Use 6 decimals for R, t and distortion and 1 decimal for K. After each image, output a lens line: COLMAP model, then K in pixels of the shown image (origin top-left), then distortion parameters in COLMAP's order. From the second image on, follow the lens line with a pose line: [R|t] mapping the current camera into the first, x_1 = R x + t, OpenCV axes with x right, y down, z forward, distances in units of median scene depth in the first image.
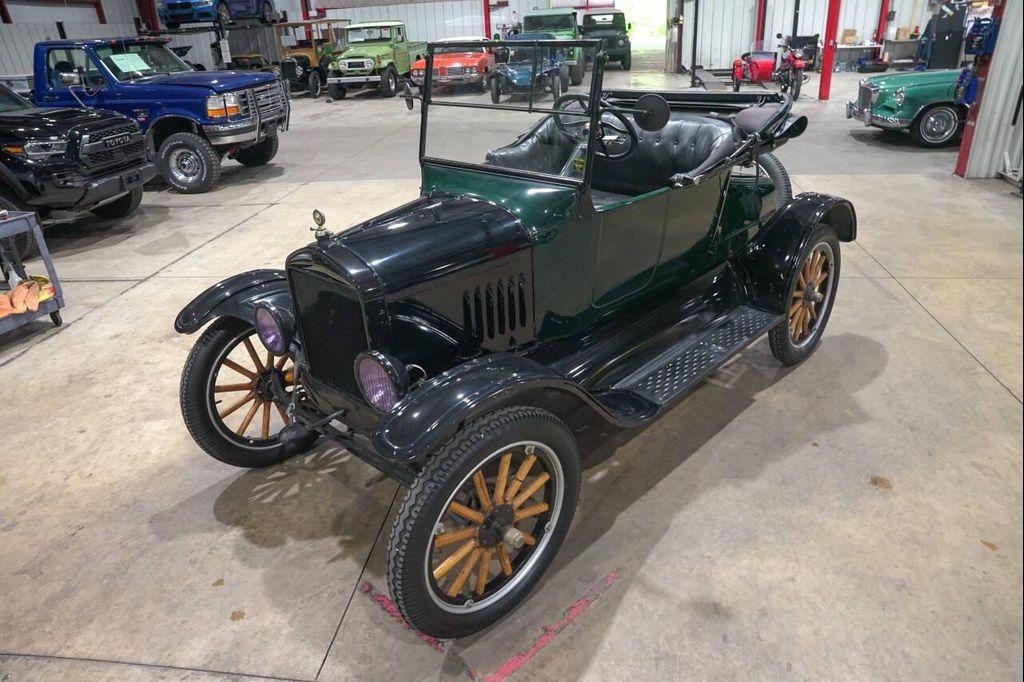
lens RADIAL K [[701.3, 0, 514.0], [0, 701.3, 339.3], [0, 0, 1]] dist [-0.140787, 0.111520]
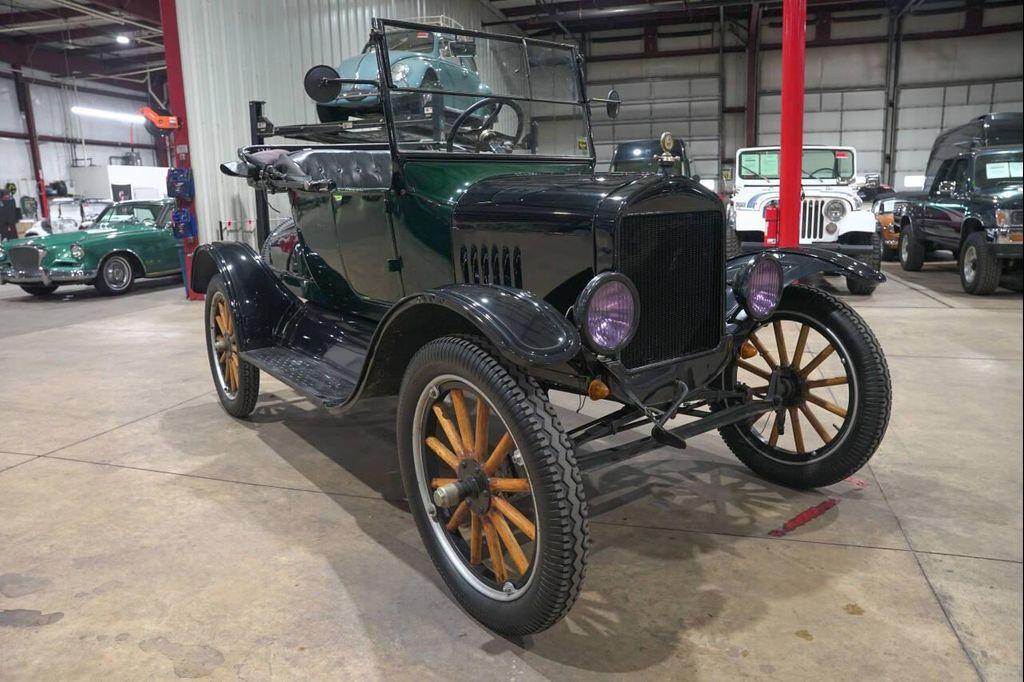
lens RADIAL K [[701.3, 0, 514.0], [0, 701.3, 339.3], [0, 0, 1]] dist [-0.140787, 0.111520]
pose [[0.167900, -0.147916, 0.974644, -0.717016], [0.436817, 0.897483, 0.060956, -0.052103], [-0.883742, 0.415506, 0.215300, 0.638394]]
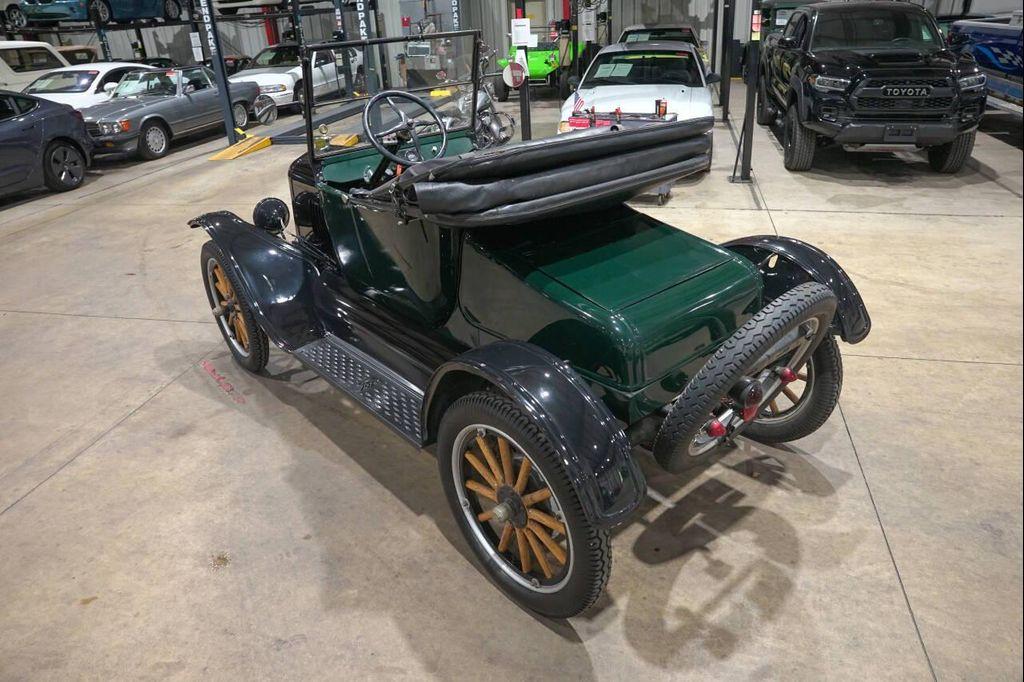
lens RADIAL K [[701.3, 0, 514.0], [0, 701.3, 339.3], [0, 0, 1]] dist [-0.140787, 0.111520]
pose [[-0.090655, 0.480925, -0.872062, 0.853732], [-0.373379, 0.795380, 0.477451, -0.450404], [0.923239, 0.368894, 0.107462, 0.856162]]
